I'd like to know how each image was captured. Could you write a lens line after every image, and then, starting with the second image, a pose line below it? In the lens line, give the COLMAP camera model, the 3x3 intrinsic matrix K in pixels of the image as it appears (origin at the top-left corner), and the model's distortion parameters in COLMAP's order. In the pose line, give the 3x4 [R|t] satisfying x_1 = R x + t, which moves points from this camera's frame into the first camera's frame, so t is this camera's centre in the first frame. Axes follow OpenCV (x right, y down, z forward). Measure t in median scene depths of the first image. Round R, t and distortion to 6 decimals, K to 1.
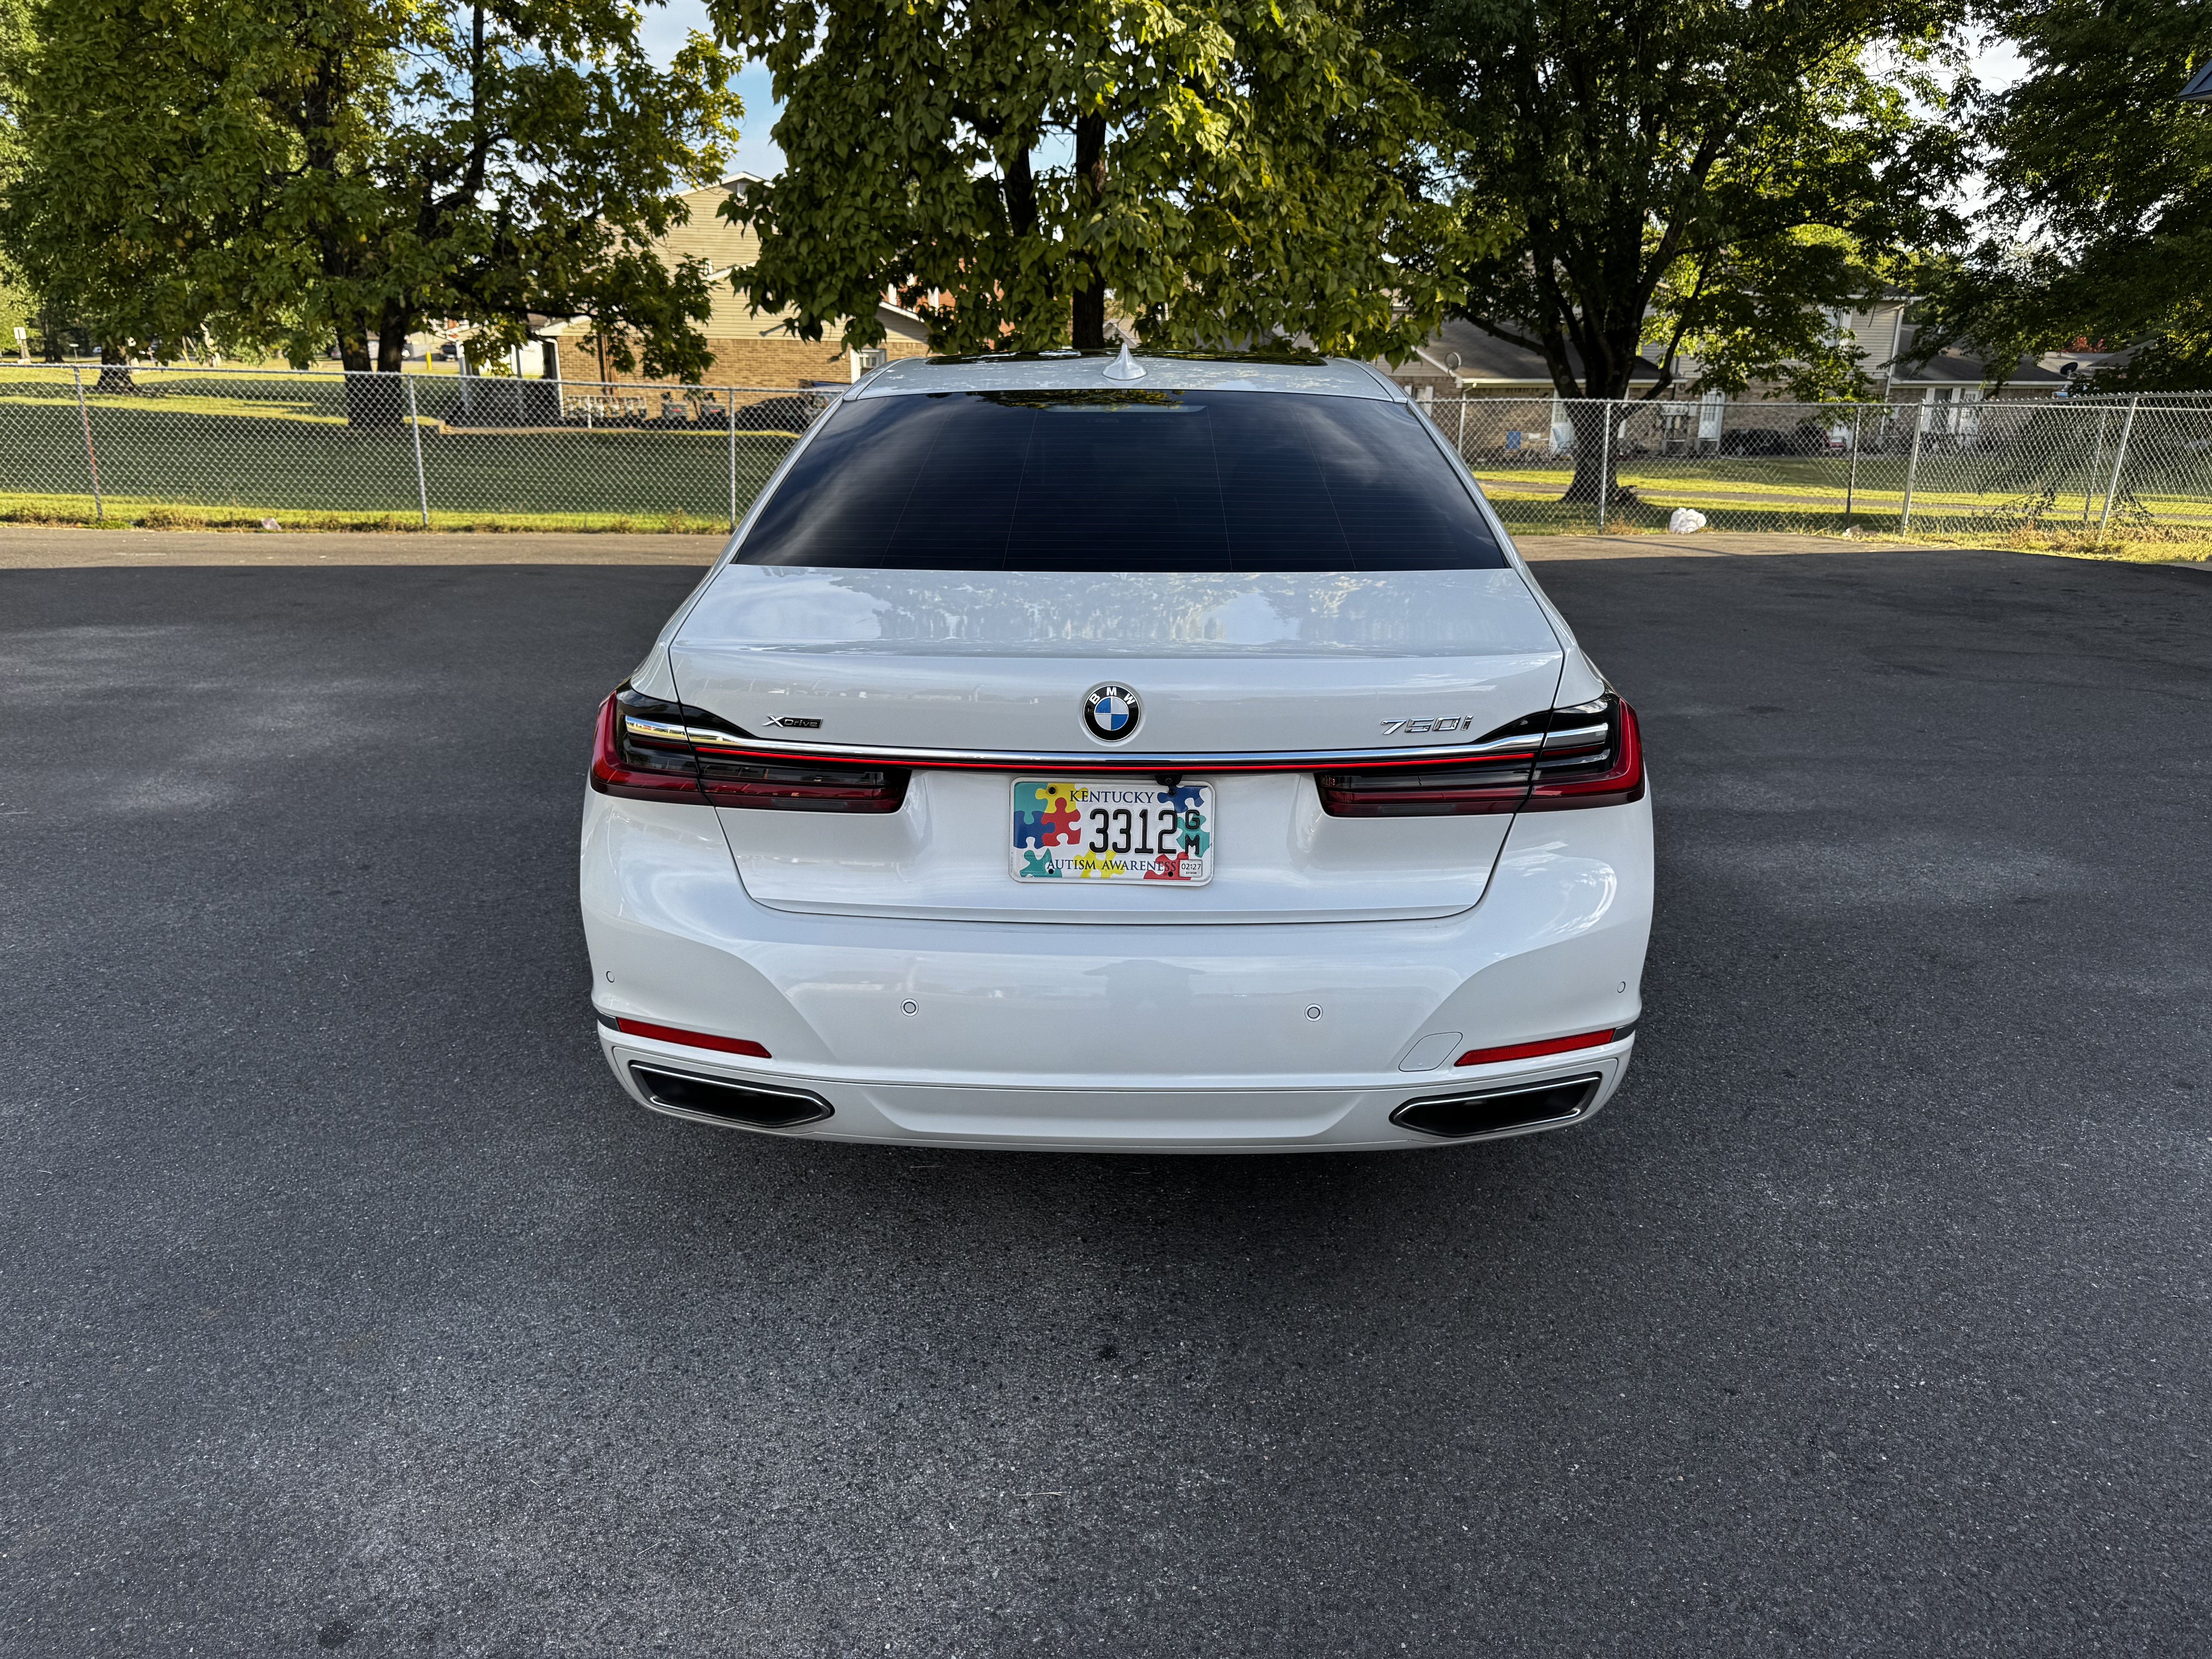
lens RADIAL K [[1547.5, 0, 1104.8], [0, 1547.5, 909.4], [0, 0, 1]] dist [-0.005622, -0.007247]
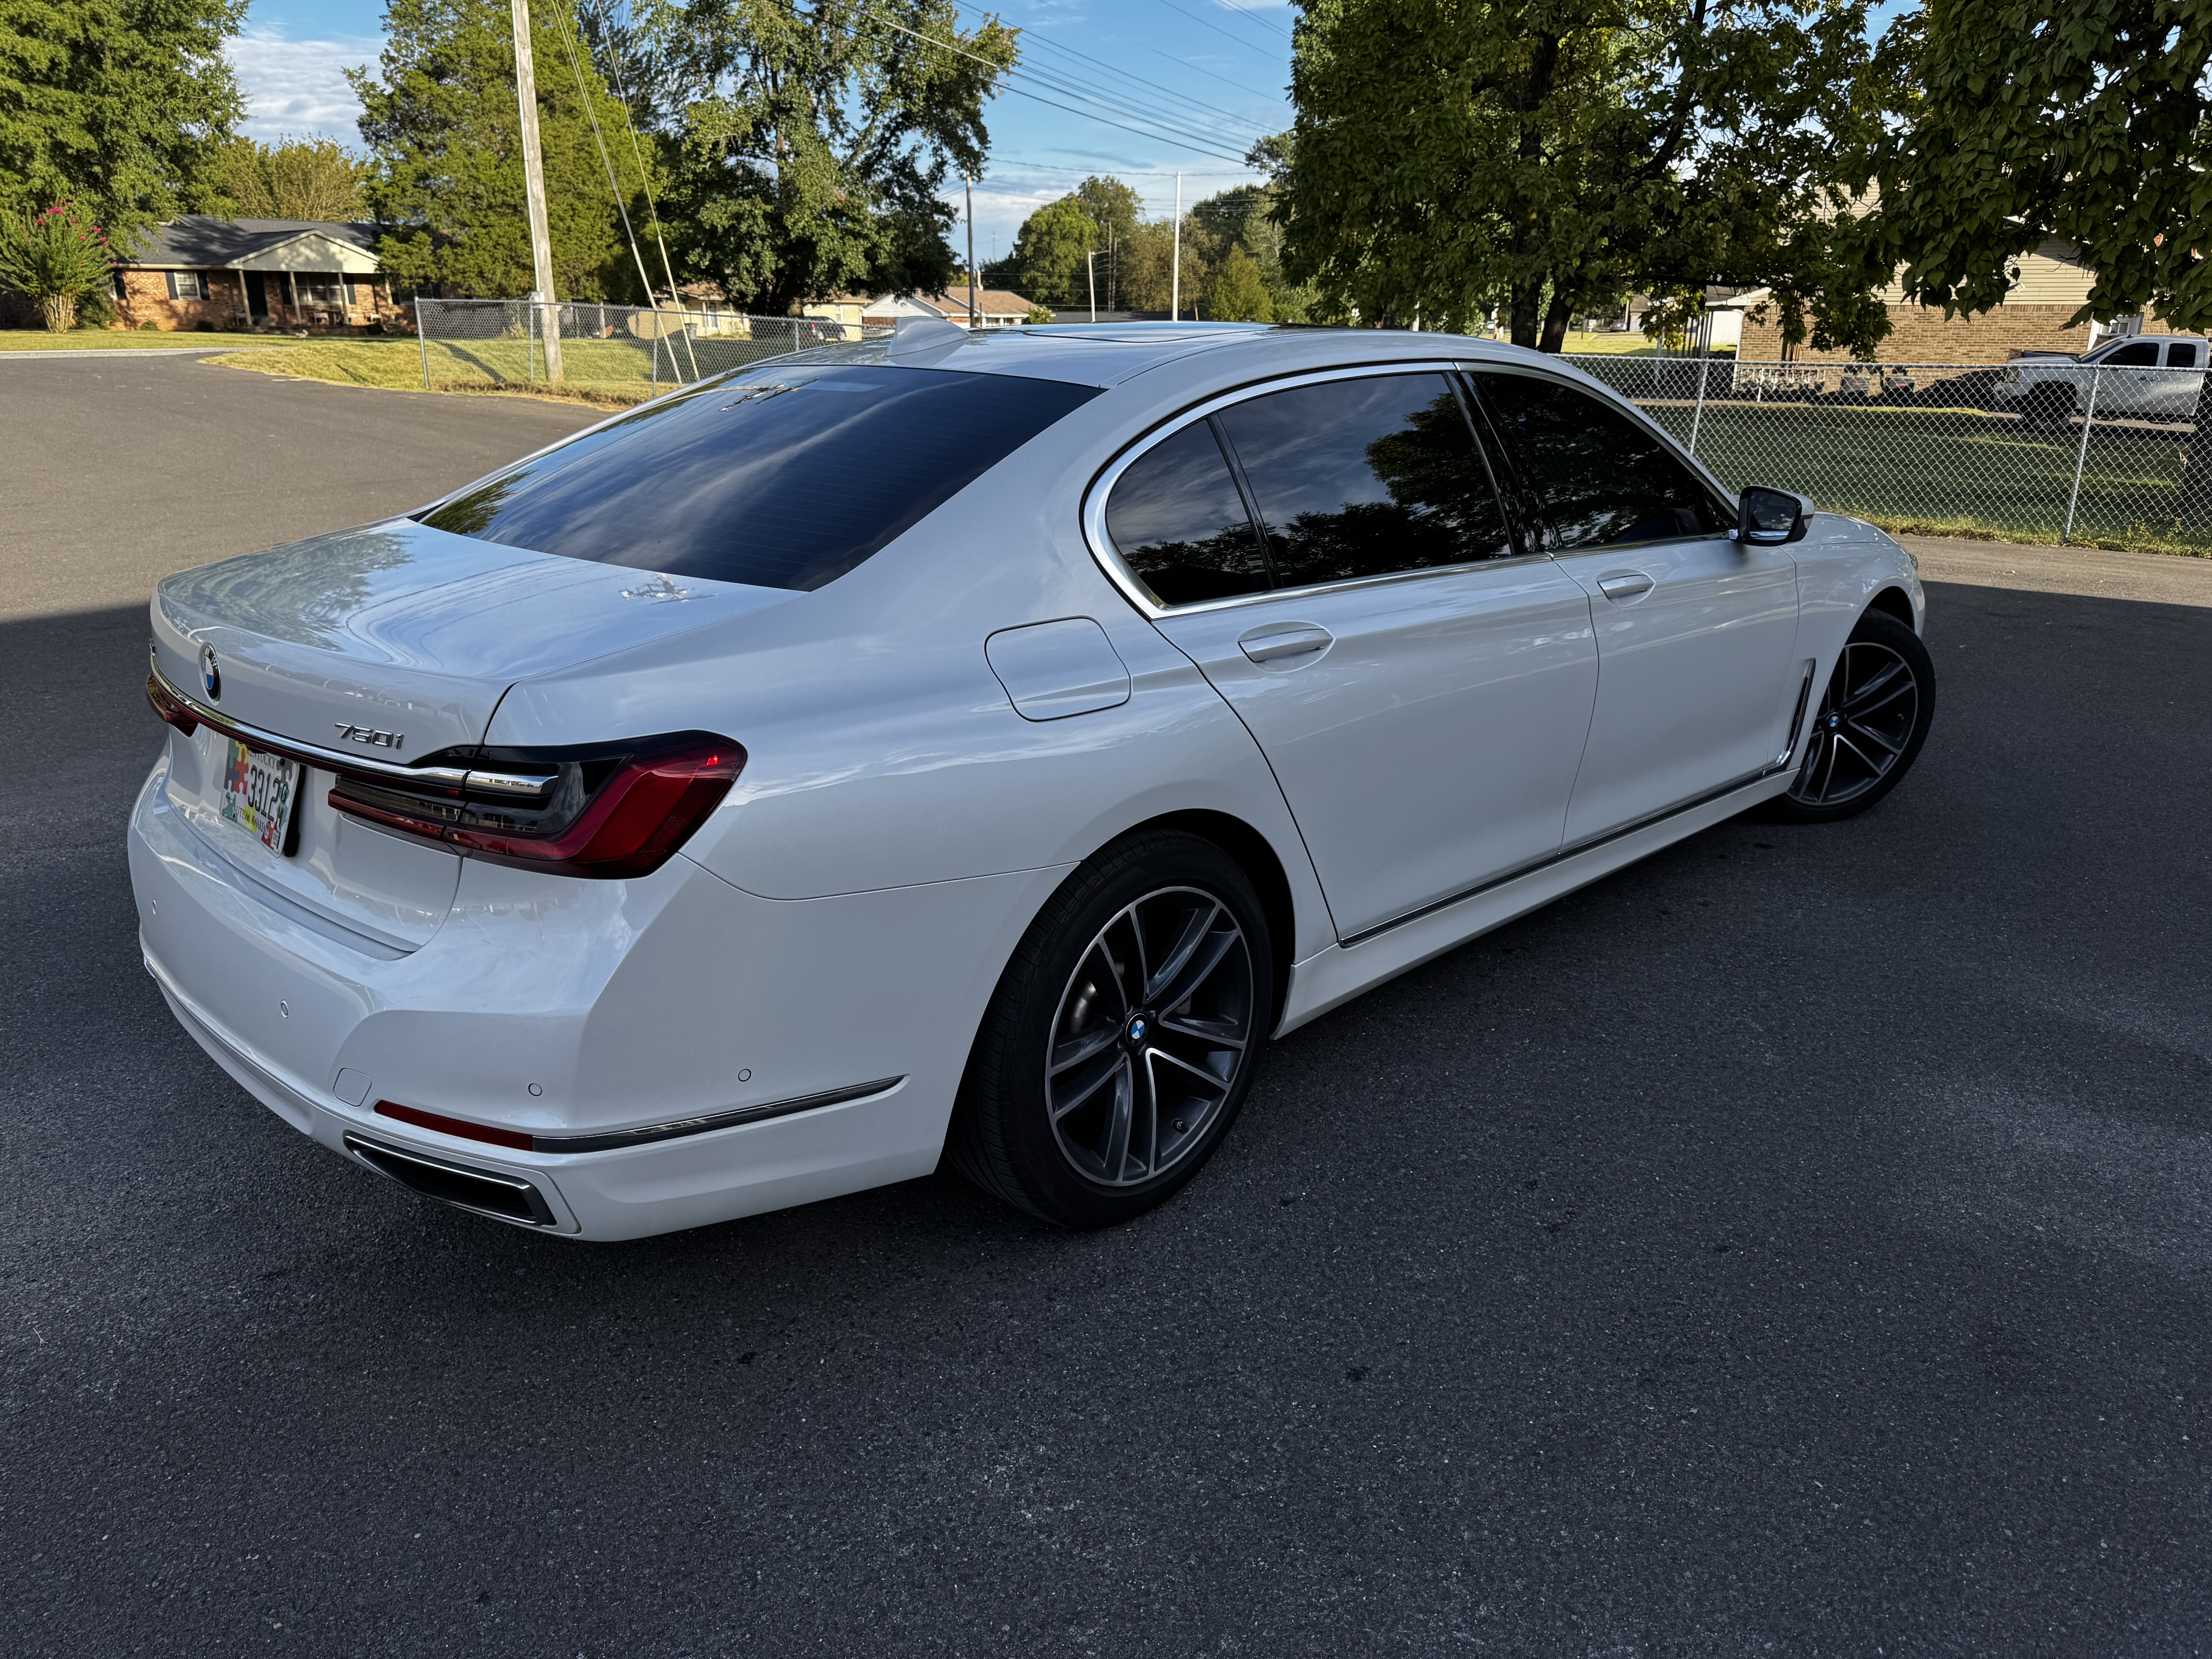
lens RADIAL K [[1603.4, 0, 1106.0], [0, 1603.4, 829.5], [0, 0, 1]] dist [0.007622, 0.000078]
pose [[0.724121, 0.197342, -0.660837, 0.104657], [-0.223386, 0.973645, 0.045975, -0.018336], [0.652493, 0.114331, 0.749120, 0.049140]]
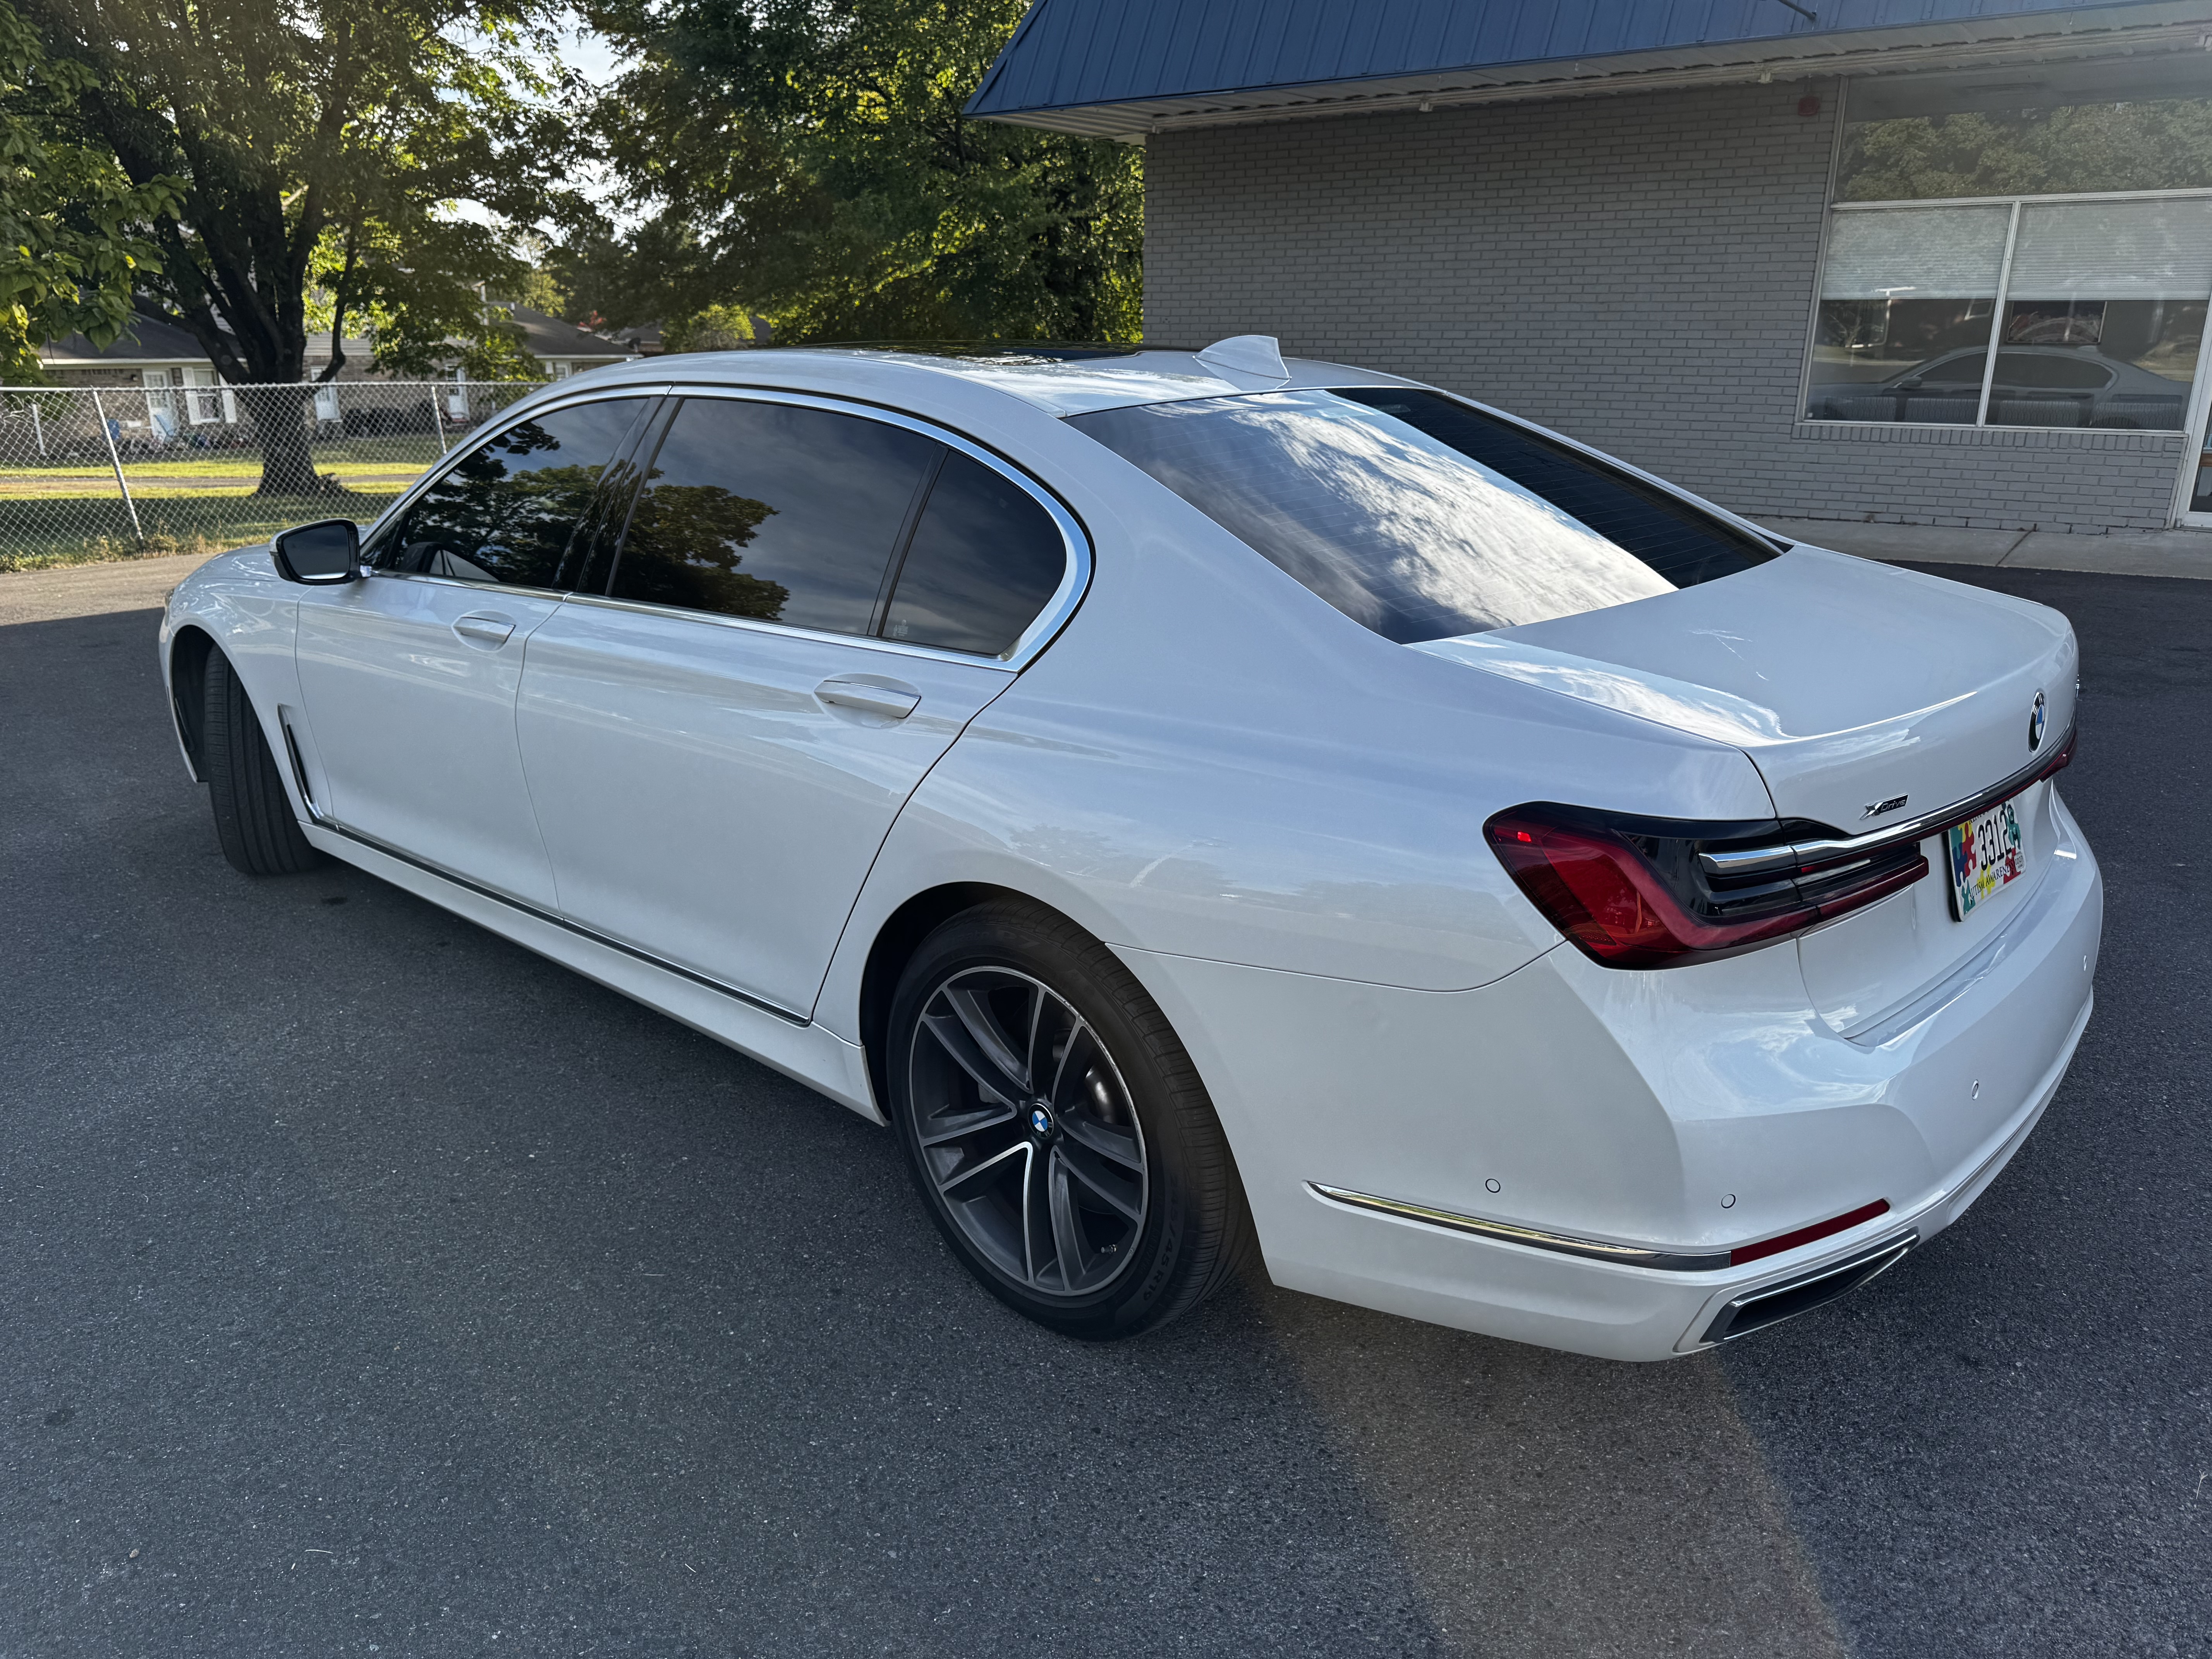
lens RADIAL K [[1547.5, 0, 1104.8], [0, 1547.5, 909.4], [0, 0, 1]] dist [-0.005622, -0.007247]
pose [[0.656245, -0.254692, 0.710263, -0.096158], [0.244775, 0.962262, 0.118898, -0.024010], [-0.713742, 0.095828, 0.693822, 0.065491]]
